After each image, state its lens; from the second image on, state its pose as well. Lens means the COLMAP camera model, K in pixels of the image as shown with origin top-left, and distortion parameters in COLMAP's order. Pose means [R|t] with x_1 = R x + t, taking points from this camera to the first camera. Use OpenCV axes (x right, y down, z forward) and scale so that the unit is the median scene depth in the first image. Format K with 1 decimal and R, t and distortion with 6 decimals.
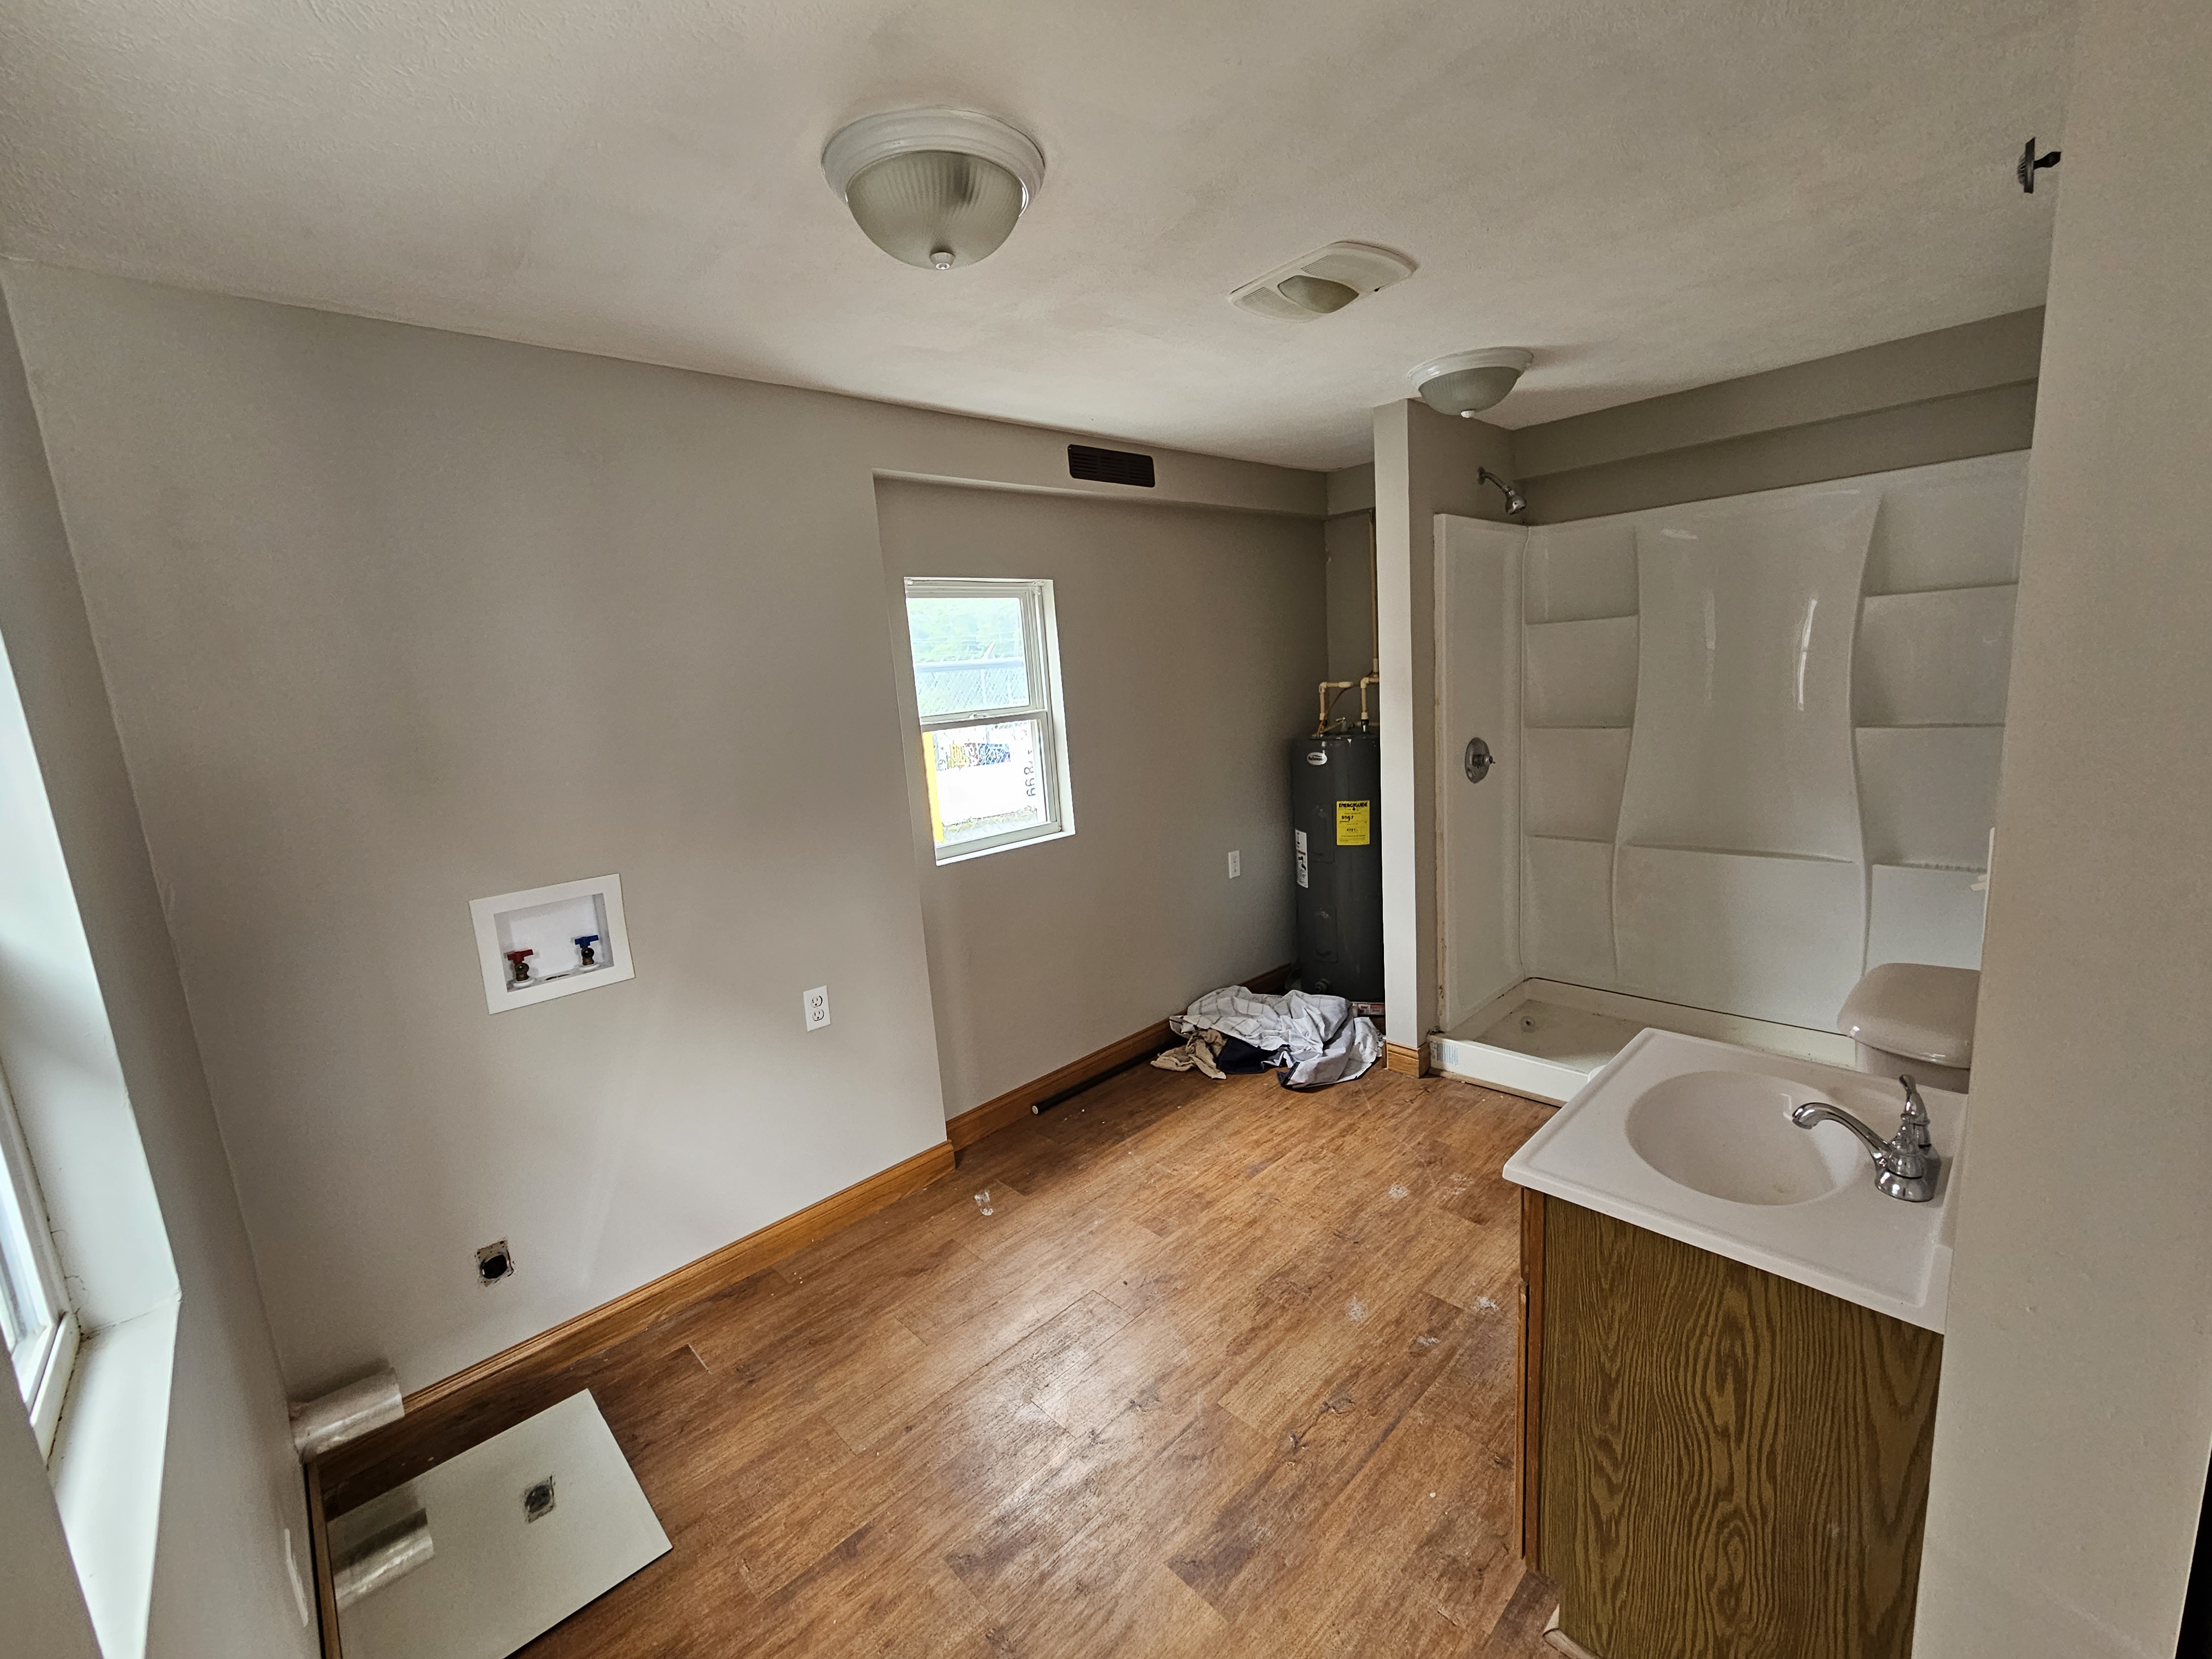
lens RADIAL K [[910.7, 0, 1121.2], [0, 910.7, 821.3], [0, 0, 1]] dist [0.000703, -0.000193]
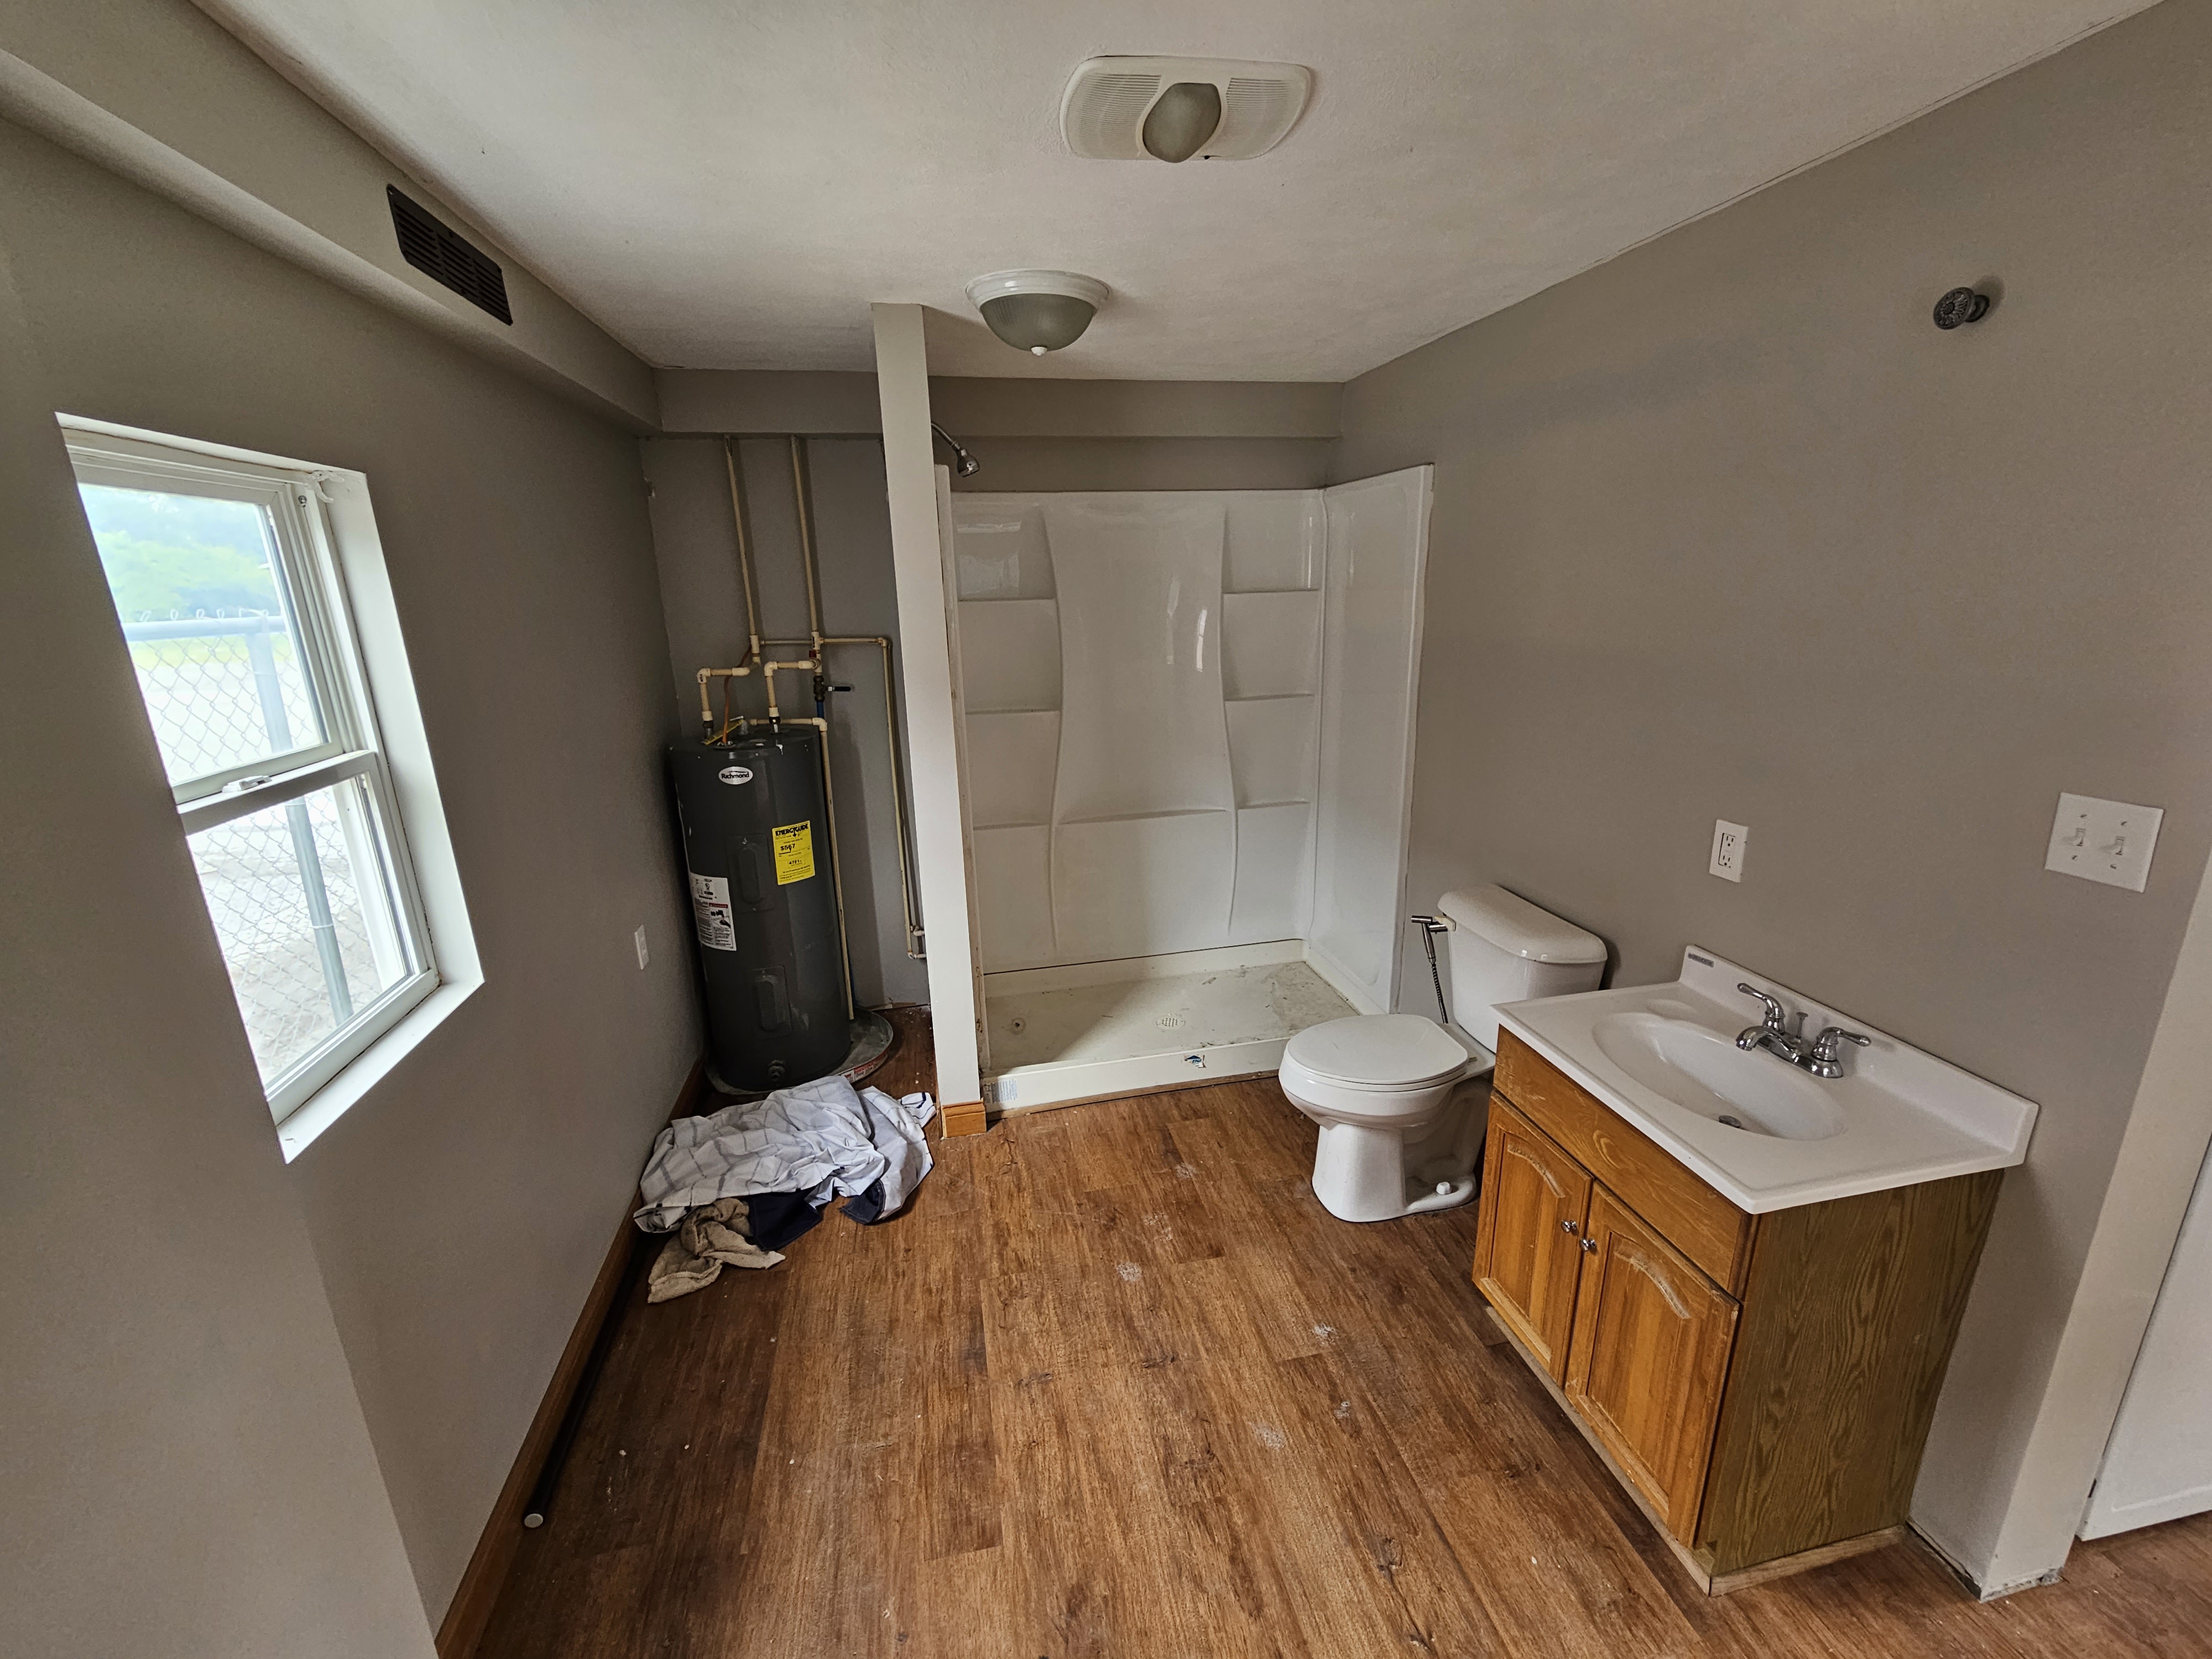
lens RADIAL K [[910.7, 0, 1121.2], [0, 910.7, 821.3], [0, 0, 1]] dist [0.000703, -0.000193]
pose [[0.531052, -0.164215, 0.831275, -0.300302], [0.128067, 0.985326, 0.112833, -0.097371], [-0.837606, 0.046538, 0.544290, 0.446110]]
